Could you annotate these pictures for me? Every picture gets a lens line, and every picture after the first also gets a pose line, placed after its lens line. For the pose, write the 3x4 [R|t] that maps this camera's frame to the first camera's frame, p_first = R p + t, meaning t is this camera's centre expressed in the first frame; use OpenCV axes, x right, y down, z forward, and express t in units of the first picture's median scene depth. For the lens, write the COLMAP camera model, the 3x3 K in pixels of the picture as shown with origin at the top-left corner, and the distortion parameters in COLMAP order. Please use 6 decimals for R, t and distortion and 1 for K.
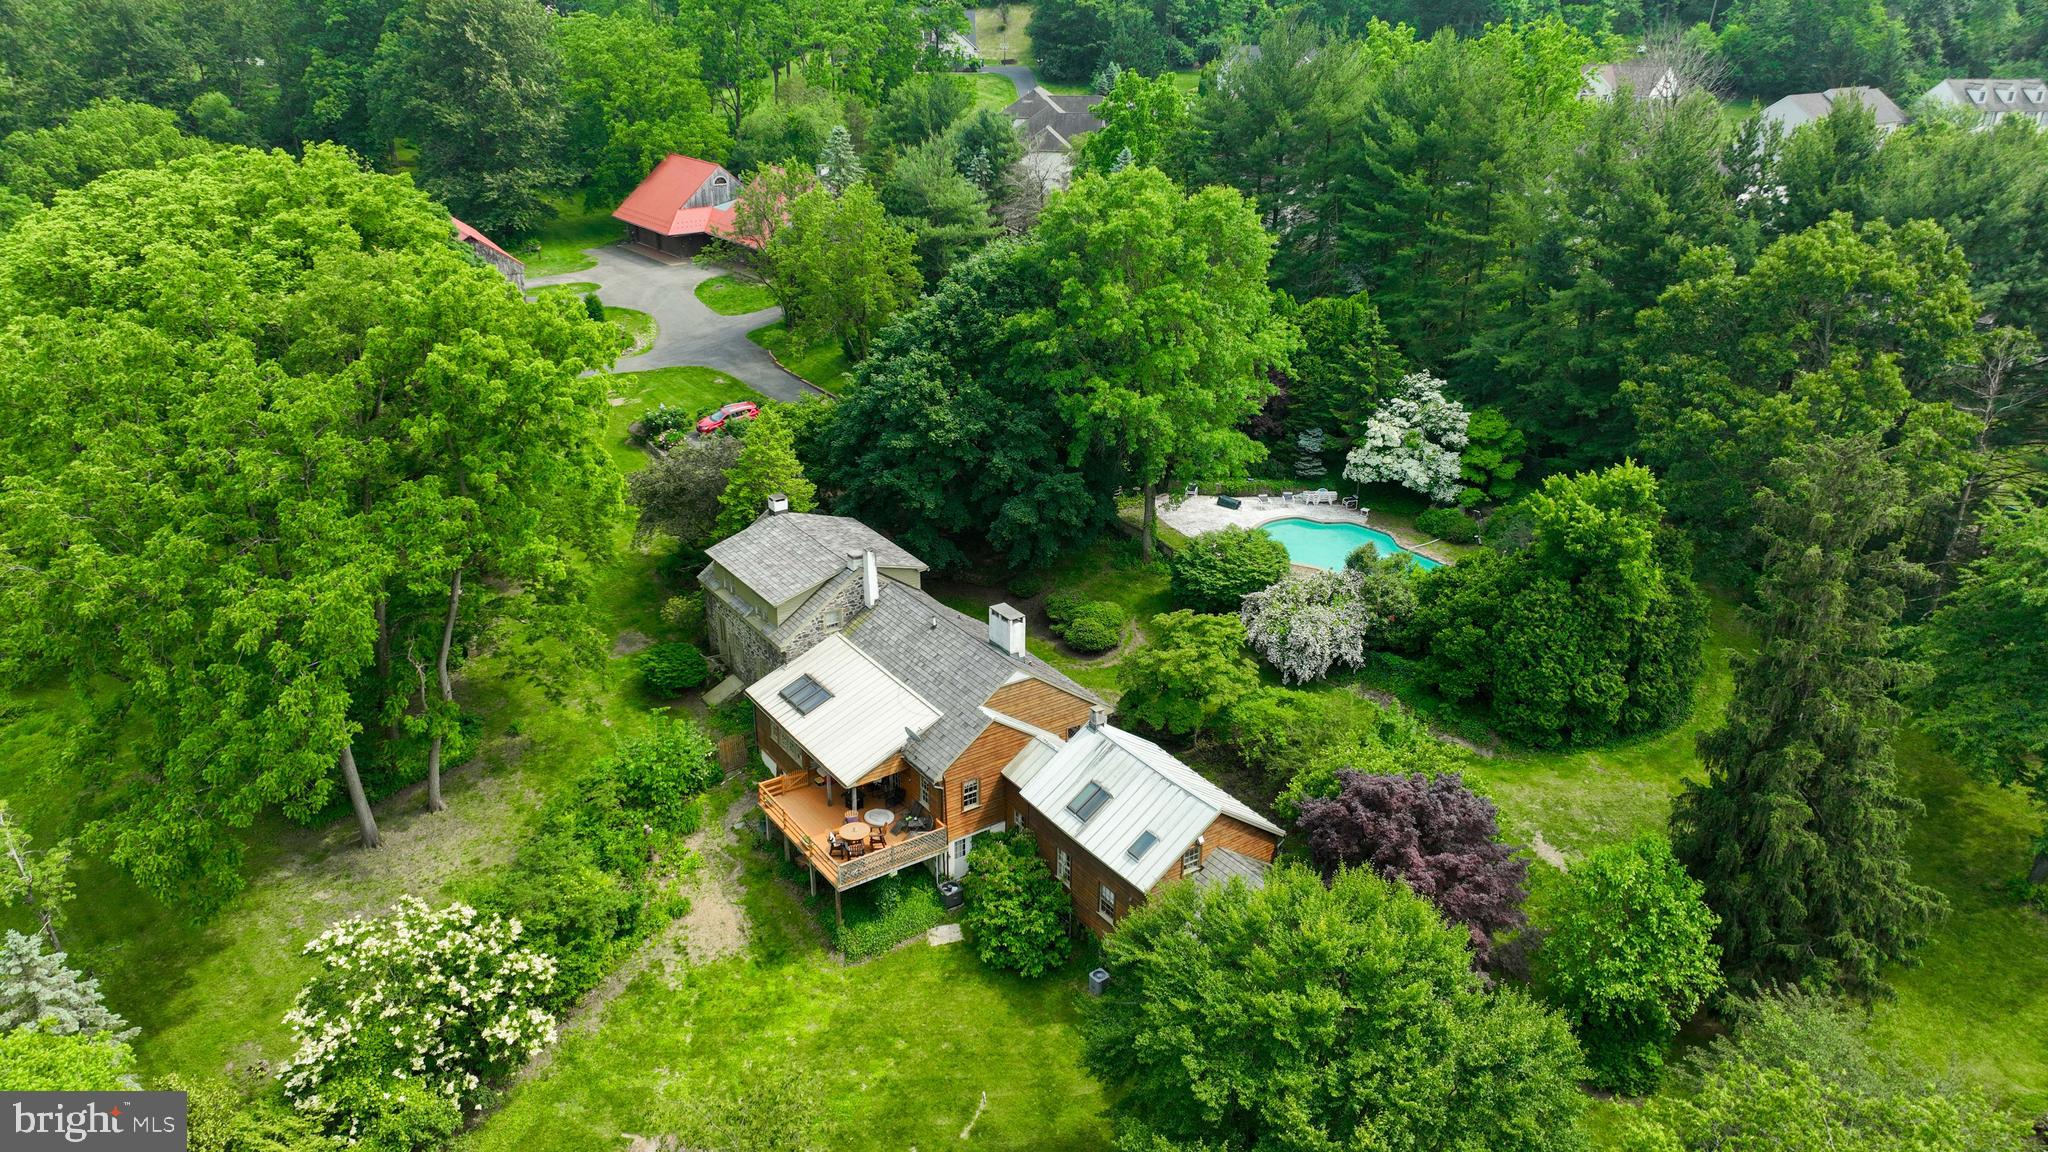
lens RADIAL K [[1437.8, 0, 1024.1], [0, 1437.8, 584.8], [0, 0, 1]] dist [0.000175, 0.020643]
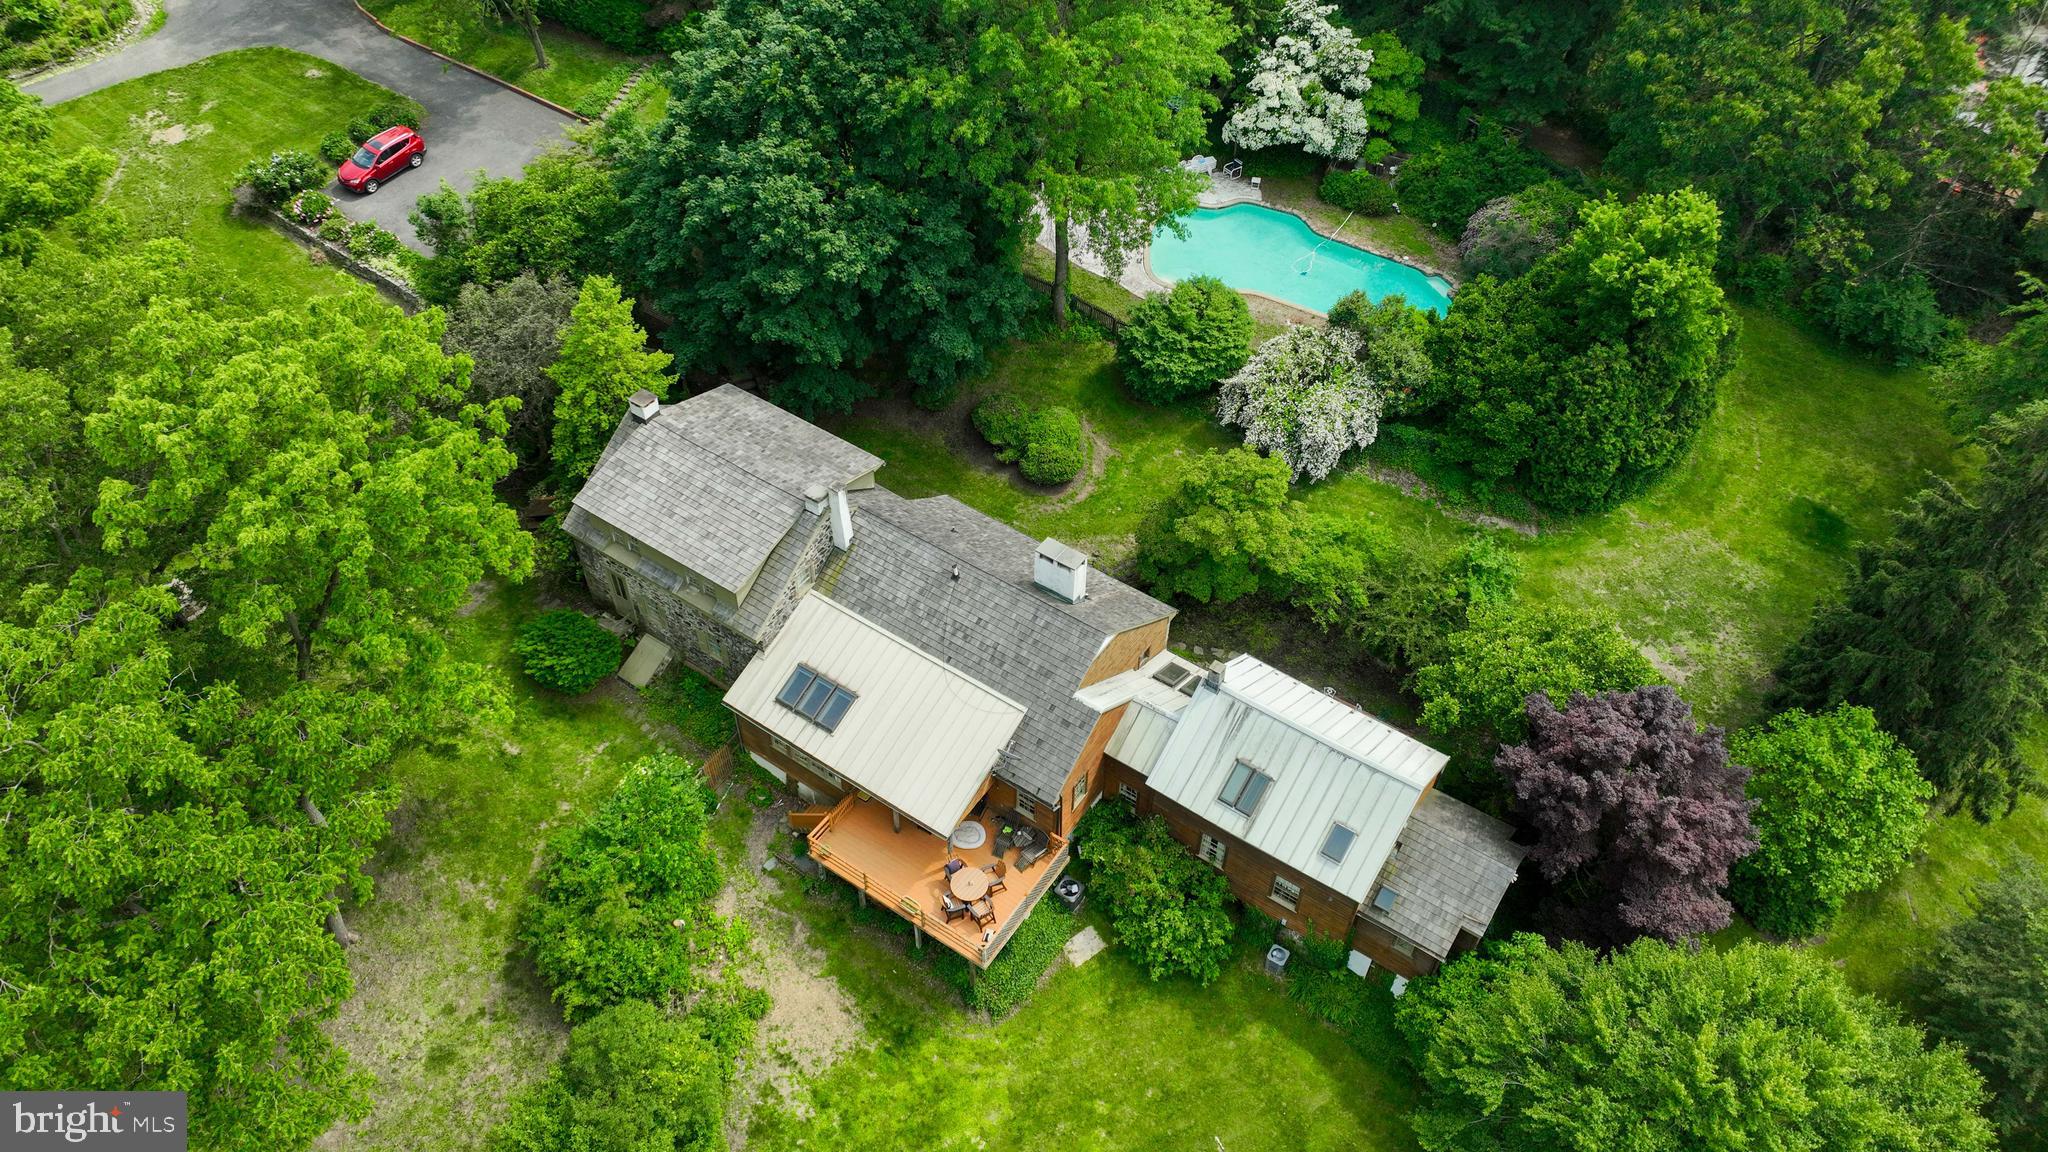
lens RADIAL K [[1437.8, 0, 1027.9], [0, 1437.8, 580.8], [0, 0, 1]] dist [0.000175, 0.020643]
pose [[0.932631, -0.259294, 0.250929, -0.213508], [0.138522, 0.899419, 0.414556, -0.275249], [-0.333183, -0.351869, 0.874744, 0.286971]]
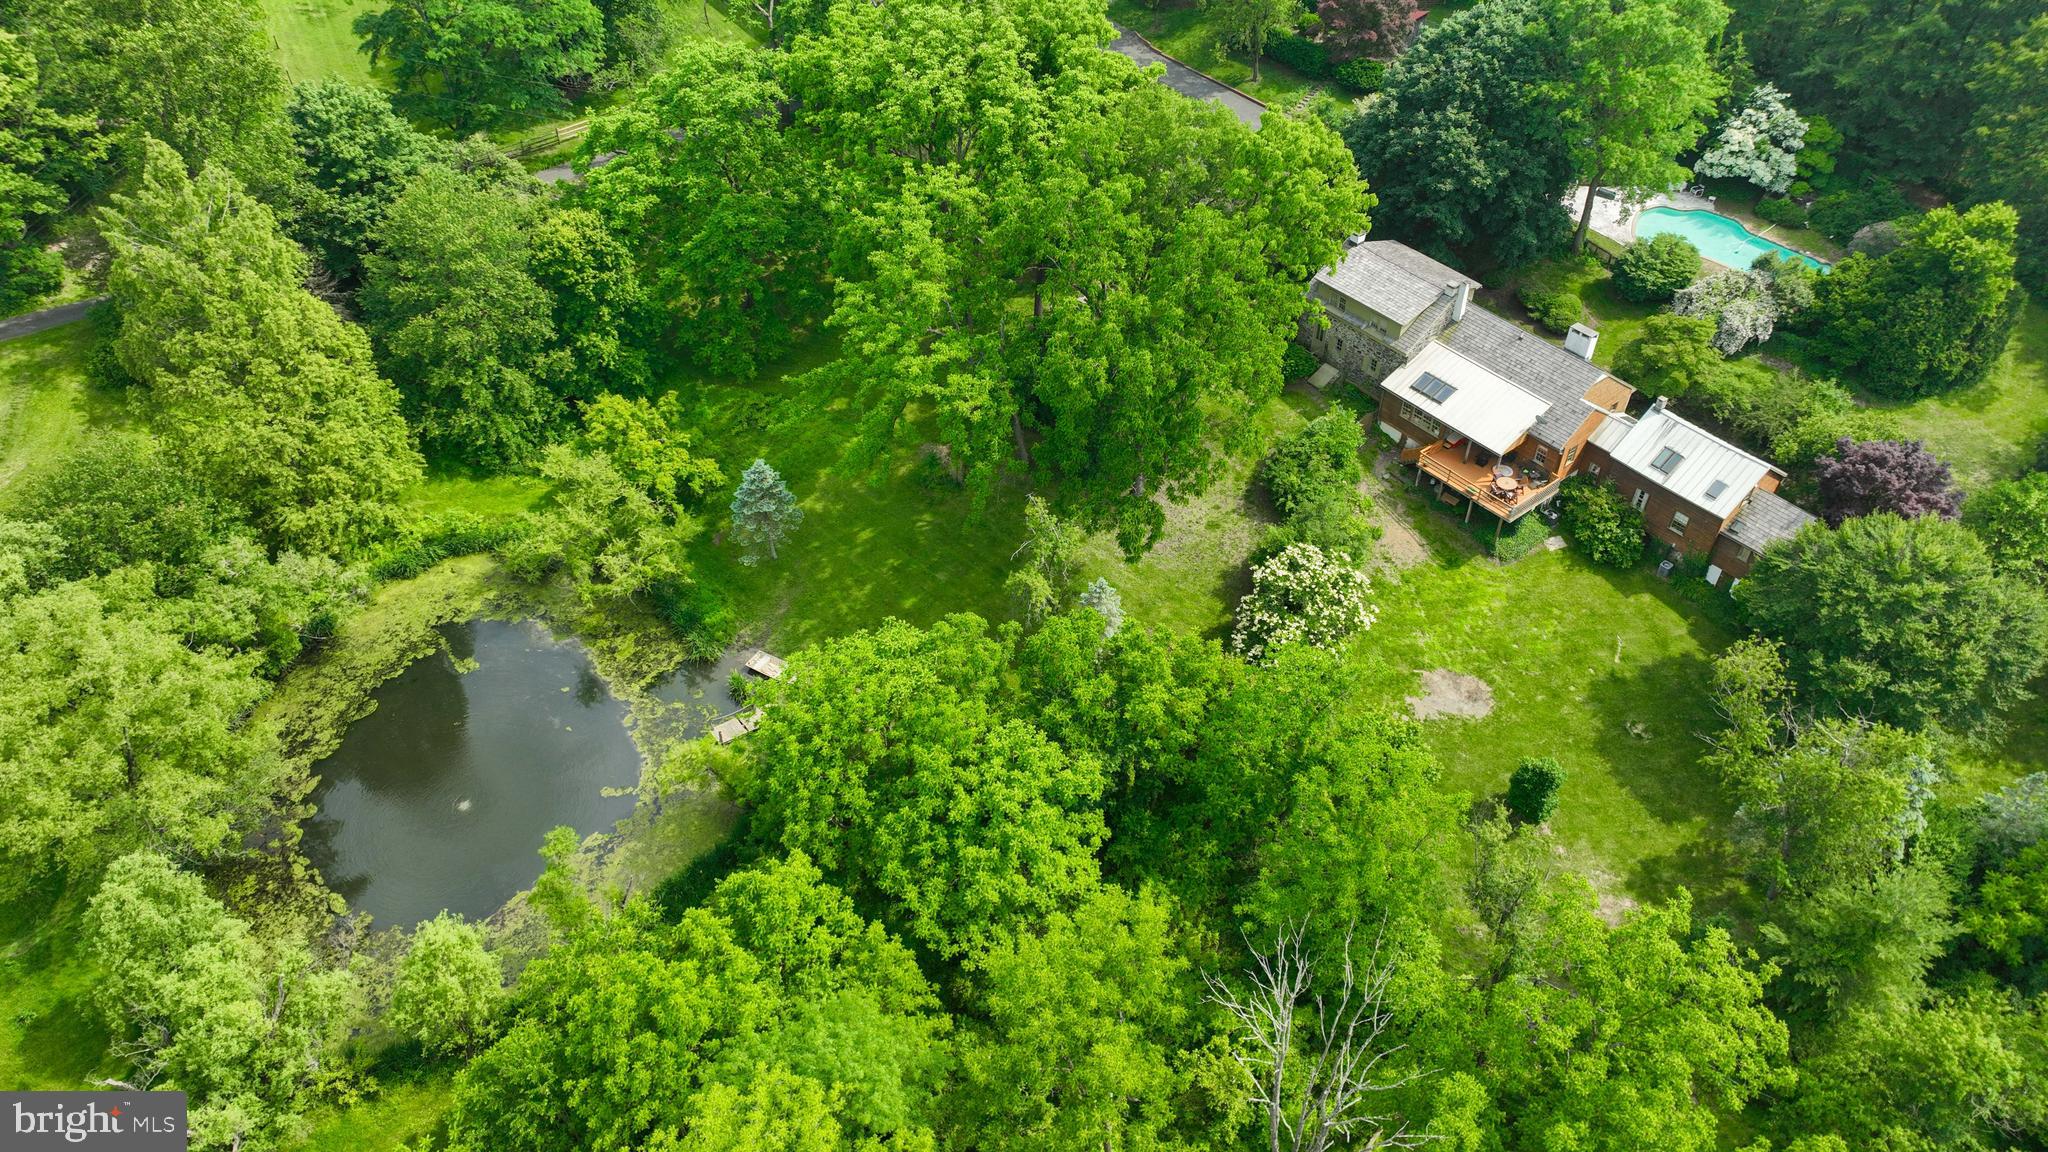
lens RADIAL K [[1437.8, 0, 1017.7], [0, 1437.8, 589.4], [0, 0, 1]] dist [0.000175, 0.020643]
pose [[0.997114, -0.050408, 0.056773, -0.643111], [0.029195, 0.944858, 0.326175, -0.213446], [-0.070084, -0.323576, 0.943603, -0.416824]]
